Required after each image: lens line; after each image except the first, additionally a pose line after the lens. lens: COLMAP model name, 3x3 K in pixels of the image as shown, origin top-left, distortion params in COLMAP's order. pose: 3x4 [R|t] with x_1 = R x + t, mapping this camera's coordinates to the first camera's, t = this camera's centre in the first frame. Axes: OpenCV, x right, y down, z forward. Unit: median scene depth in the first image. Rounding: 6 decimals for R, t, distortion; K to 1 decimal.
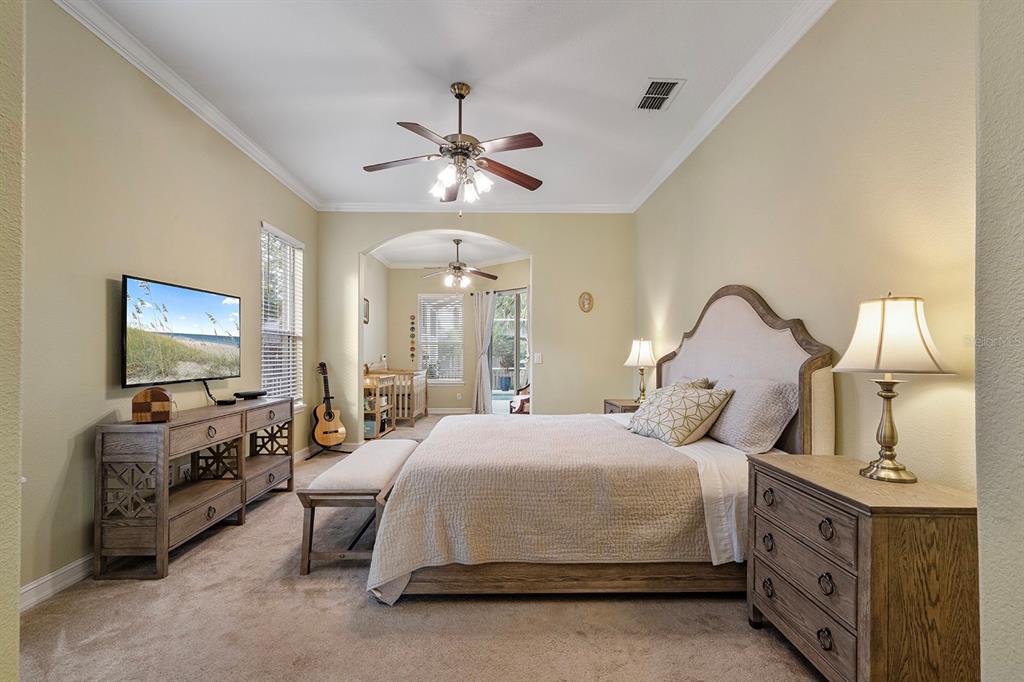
lens RADIAL K [[469.0, 0, 516.3], [0, 469.0, 354.0], [0, 0, 1]] dist [-0.001945, -0.000351]
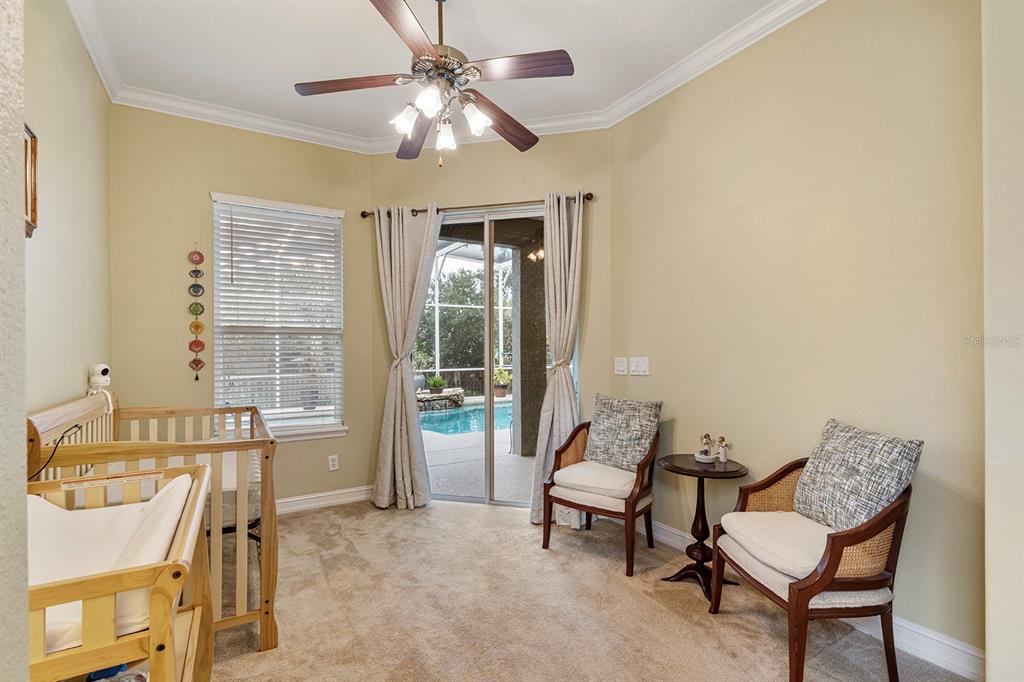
lens RADIAL K [[474.2, 0, 510.5], [0, 474.2, 351.8], [0, 0, 1]] dist [0.000232, 0.000122]
pose [[0.873701, -0.008760, 0.486385, -0.548550], [0.005860, 0.999955, 0.007482, -0.022274], [-0.486429, -0.003687, 0.873712, 1.662993]]
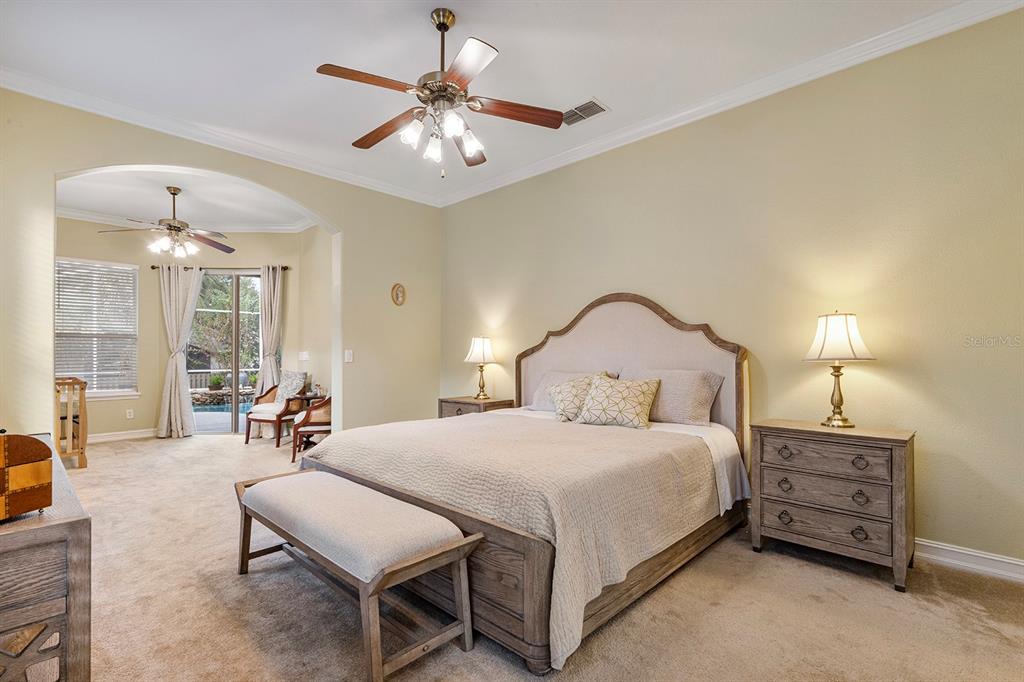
lens RADIAL K [[469.0, 0, 516.3], [0, 469.0, 354.0], [0, 0, 1]] dist [-0.001945, -0.000351]
pose [[0.710678, -0.002545, 0.703512, -0.592204], [0.001869, 0.999997, 0.001729, 0.007709], [-0.703515, 0.000086, 0.710681, 0.341739]]
